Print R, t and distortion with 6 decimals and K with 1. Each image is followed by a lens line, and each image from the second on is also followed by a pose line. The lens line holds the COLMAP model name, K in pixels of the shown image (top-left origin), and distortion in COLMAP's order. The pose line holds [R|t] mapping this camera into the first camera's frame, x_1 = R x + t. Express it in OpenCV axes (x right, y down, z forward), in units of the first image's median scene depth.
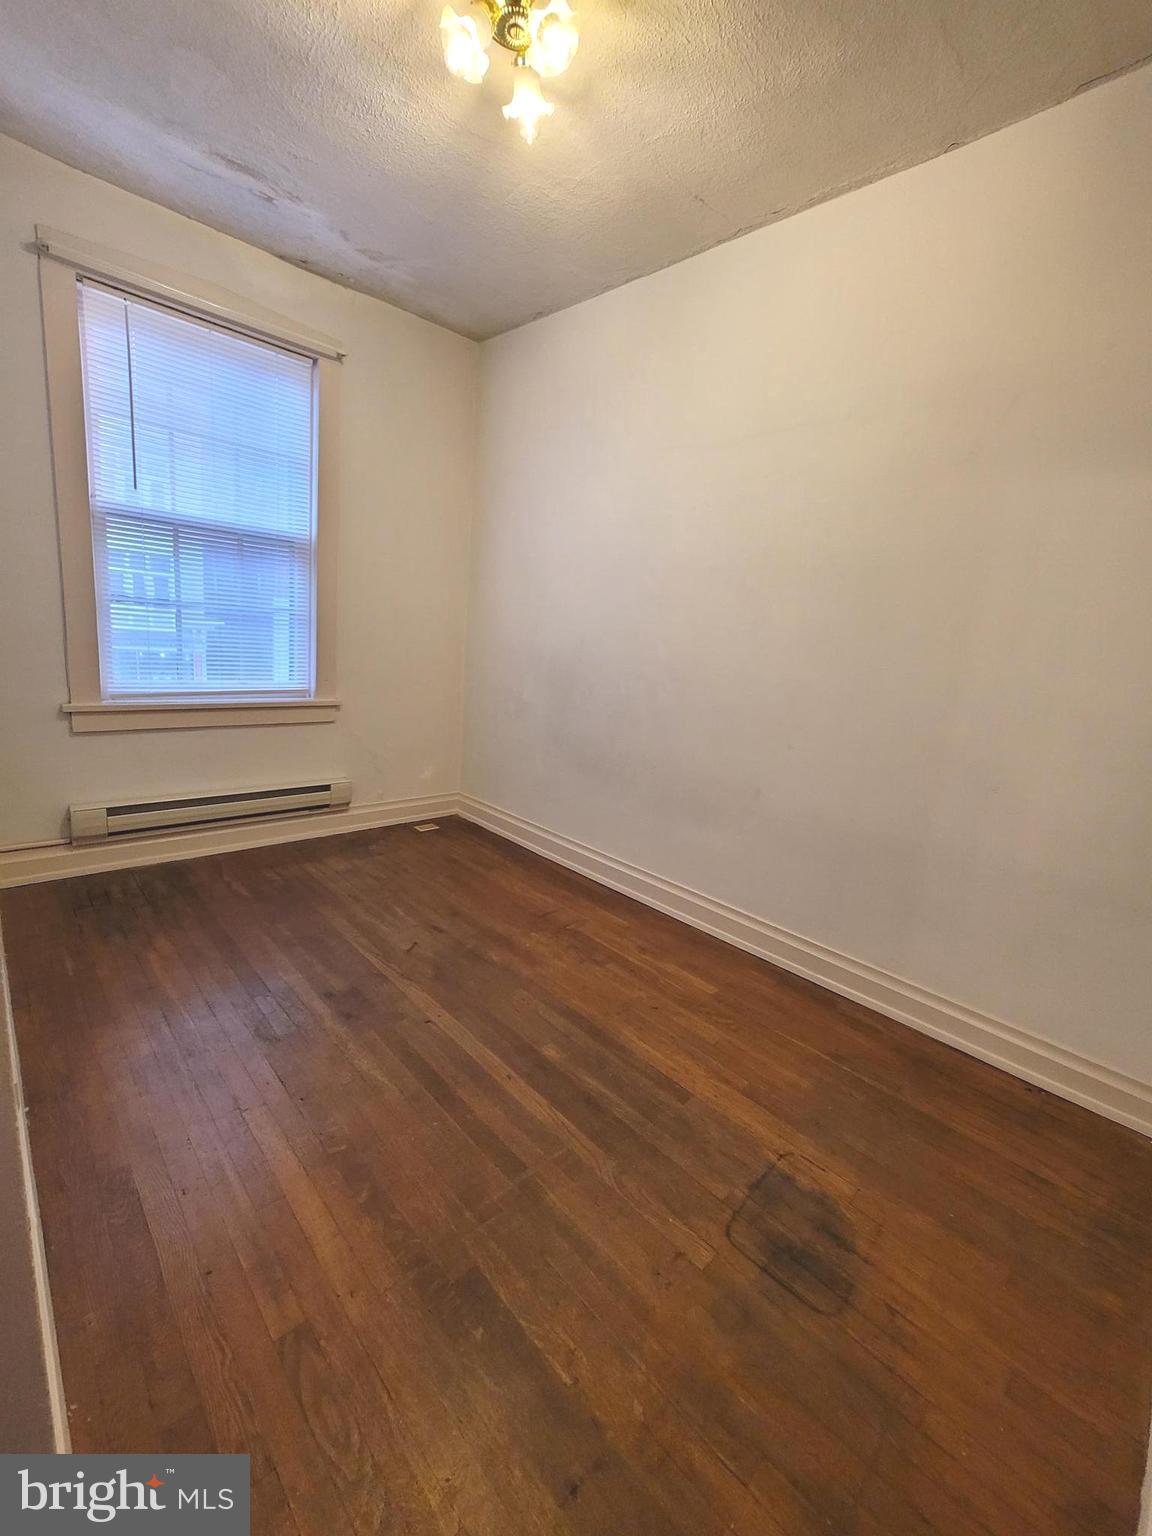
lens RADIAL K [[620.1, 0, 565.6], [0, 620.1, 768.3], [0, 0, 1]] dist [-0.008230, 0.001464]
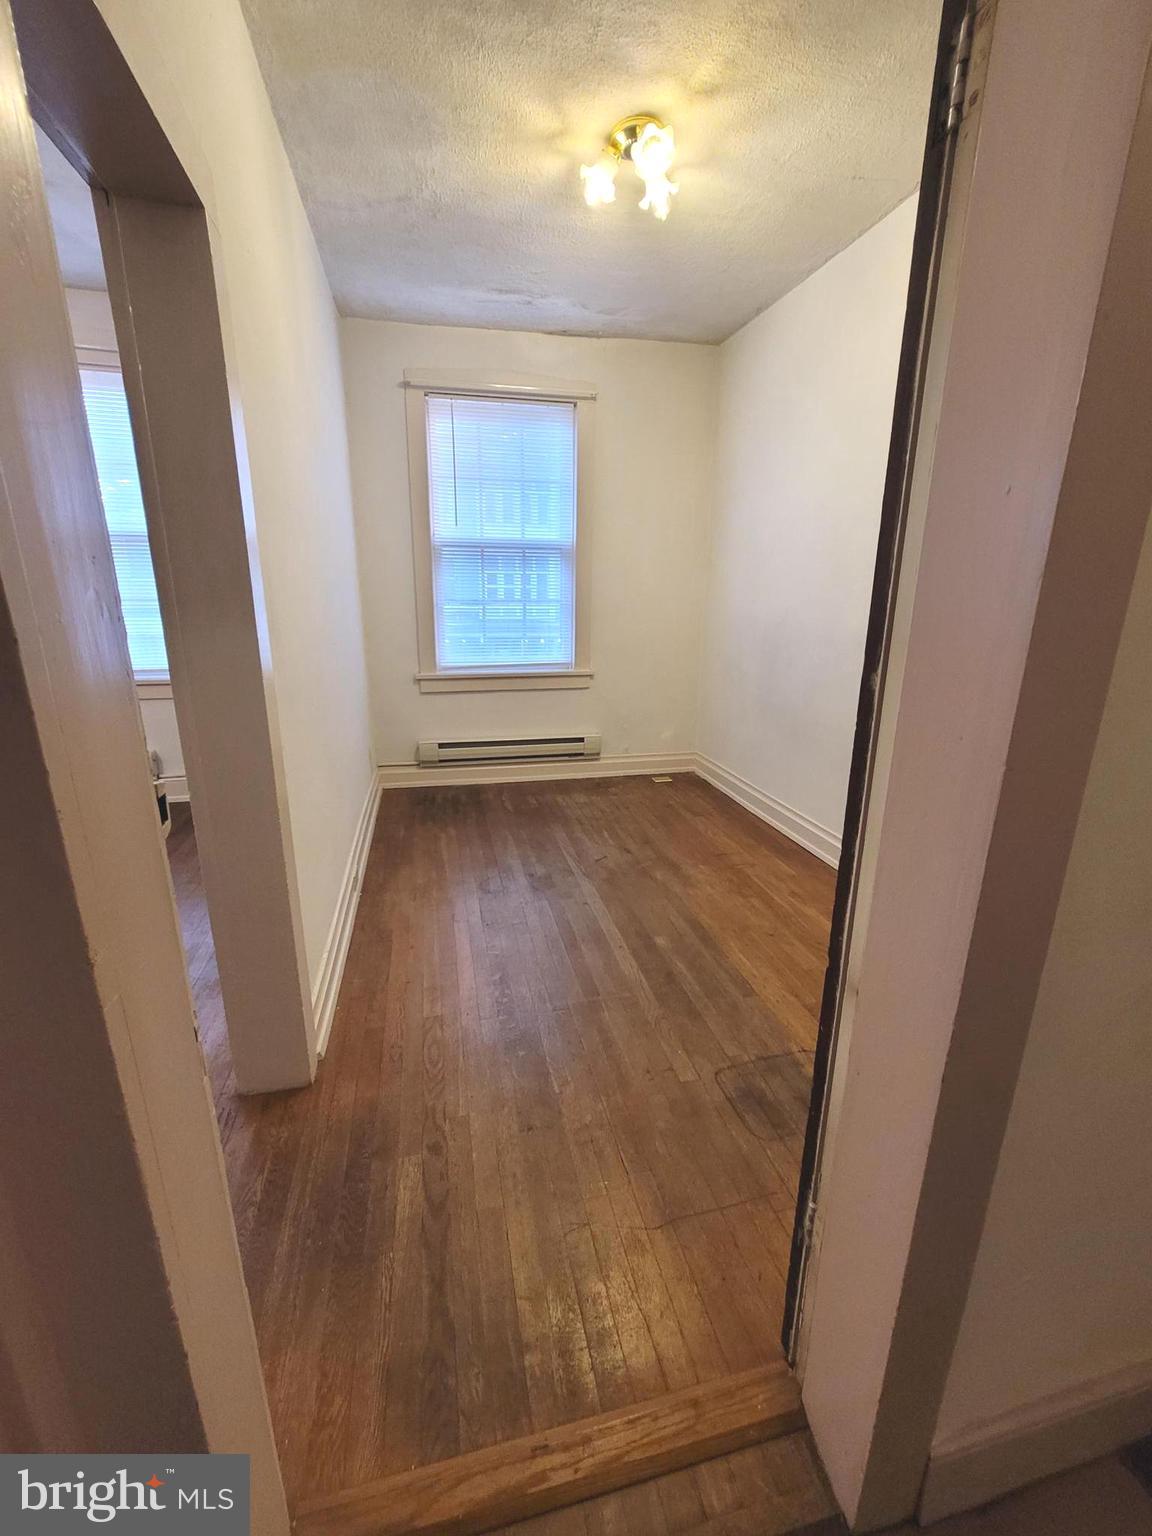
lens RADIAL K [[620.1, 0, 566.1], [0, 620.1, 772.1], [0, 0, 1]] dist [-0.008230, 0.001464]
pose [[0.851039, 0.071307, -0.520238, 0.328243], [-0.049853, 0.997234, 0.055133, 0.036910], [0.522731, -0.020985, 0.852240, -0.134600]]
